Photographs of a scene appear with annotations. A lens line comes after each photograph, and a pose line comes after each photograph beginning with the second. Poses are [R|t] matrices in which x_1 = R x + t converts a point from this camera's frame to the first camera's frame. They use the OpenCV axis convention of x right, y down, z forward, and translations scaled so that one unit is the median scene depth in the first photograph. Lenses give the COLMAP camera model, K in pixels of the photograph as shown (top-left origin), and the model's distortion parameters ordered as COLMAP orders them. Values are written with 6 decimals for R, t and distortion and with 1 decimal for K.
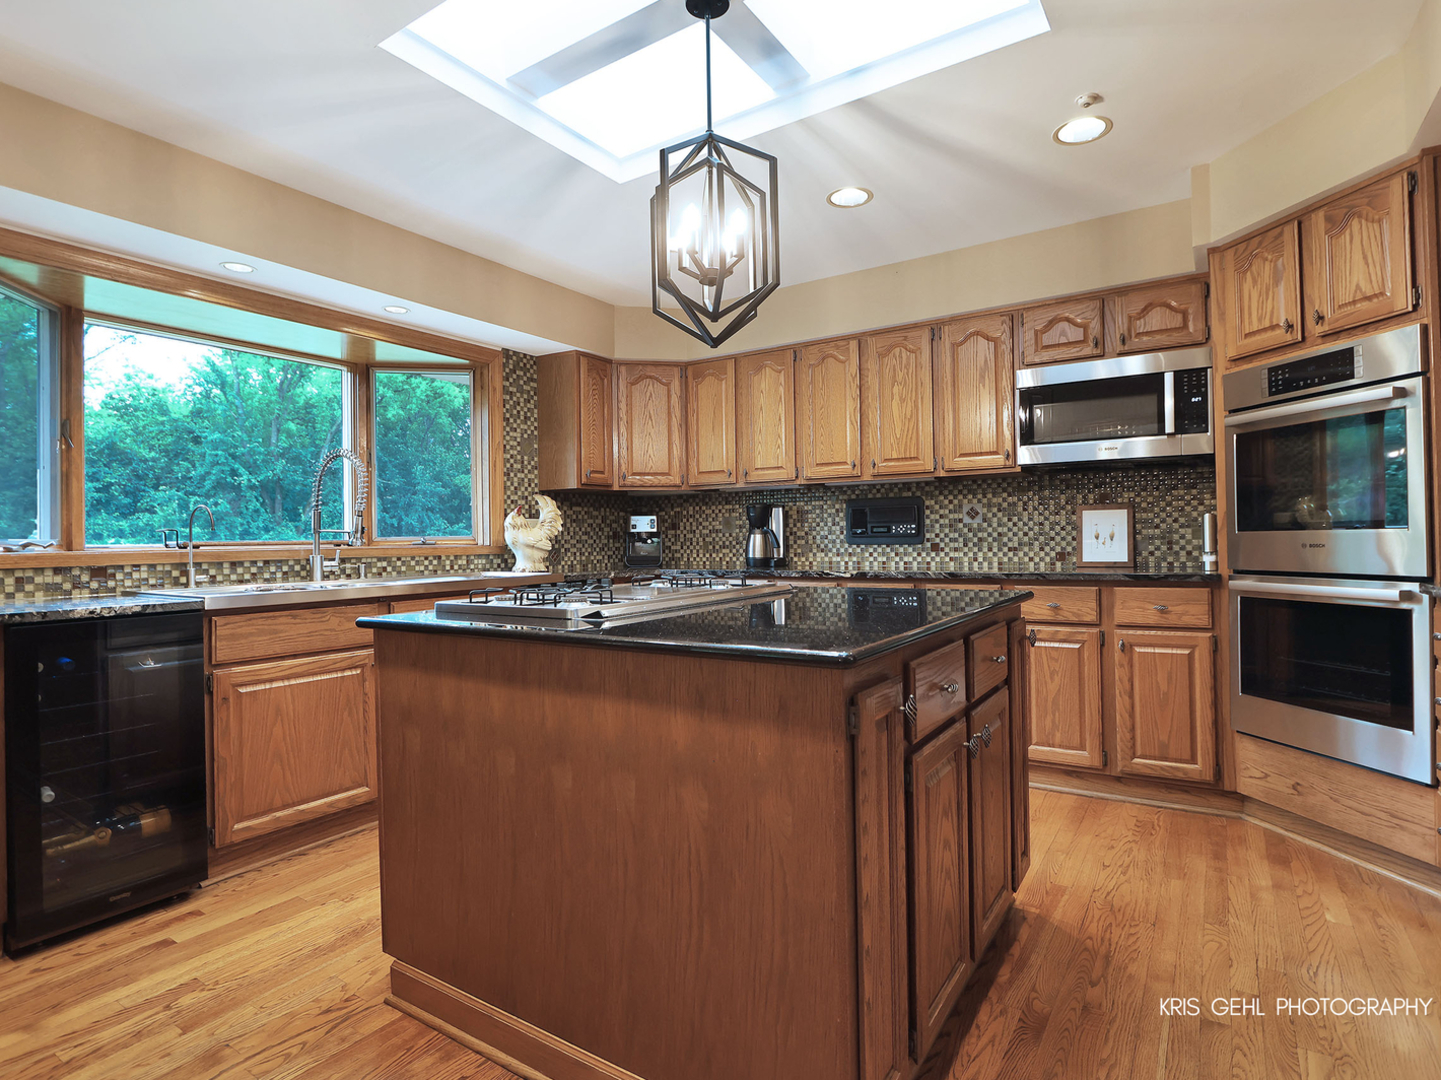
lens RADIAL K [[788.0, 0, 657.2], [0, 788.0, 536.9], [0, 0, 1]] dist [-0.027653, -0.000526]
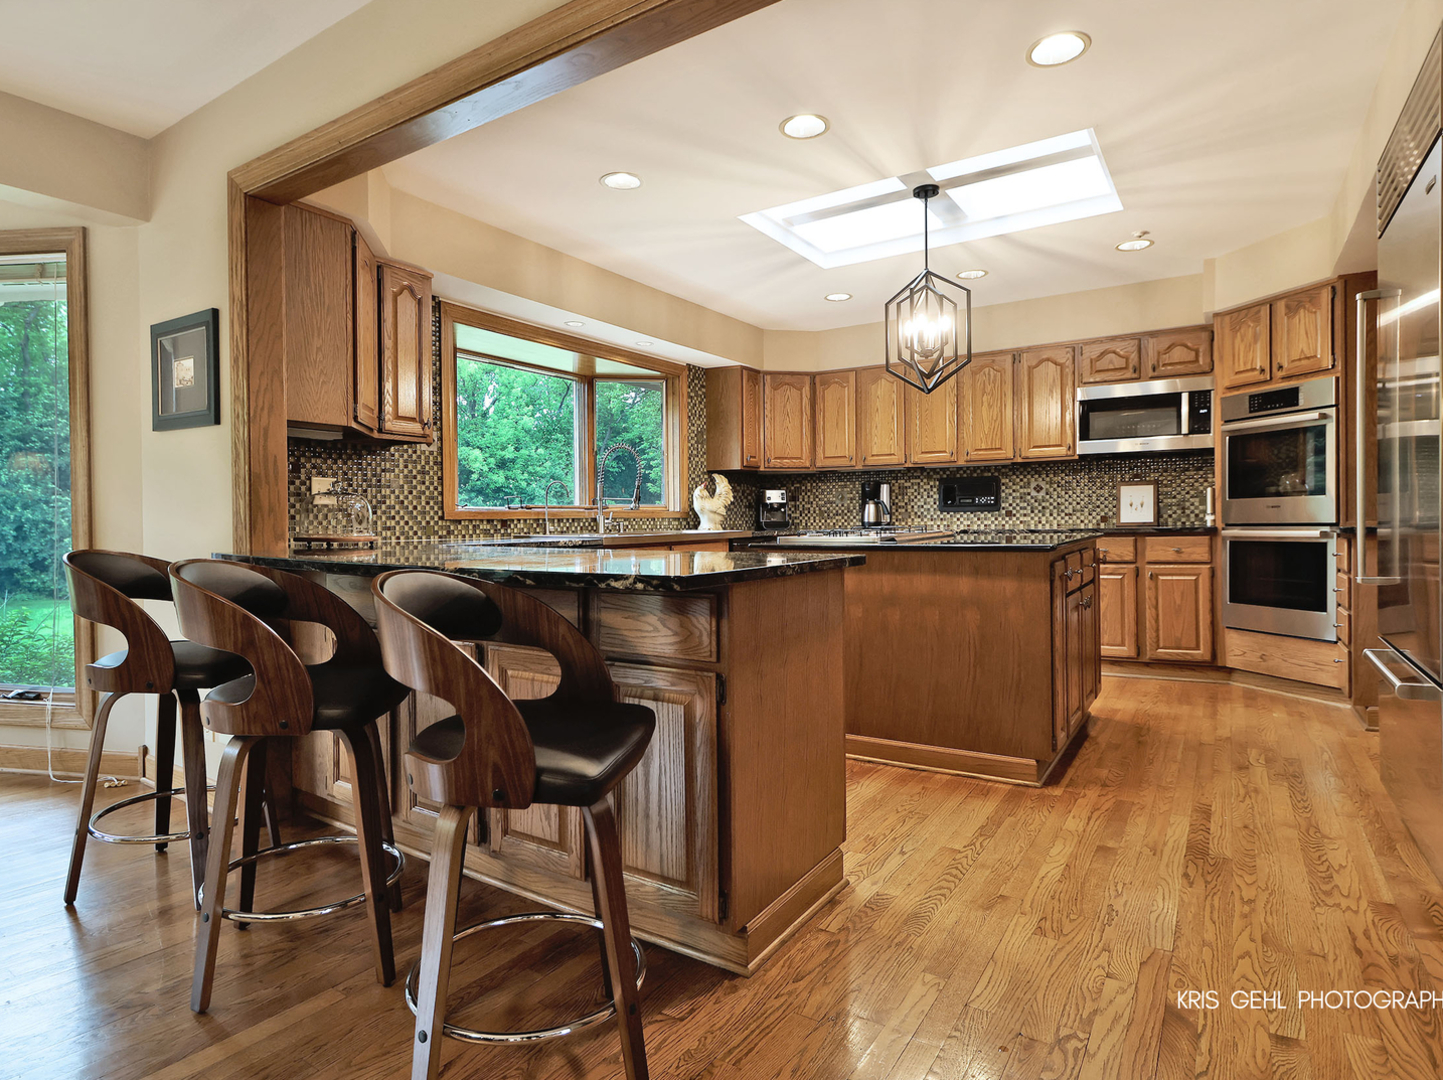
lens RADIAL K [[825.4, 0, 658.9], [0, 825.4, 533.7], [0, 0, 1]] dist [-0.000256, 0.001150]
pose [[0.999848, 0.001676, 0.017375, -0.352784], [-0.002026, 0.999794, 0.020175, 0.026264], [-0.017337, -0.020207, 0.999645, -0.532958]]
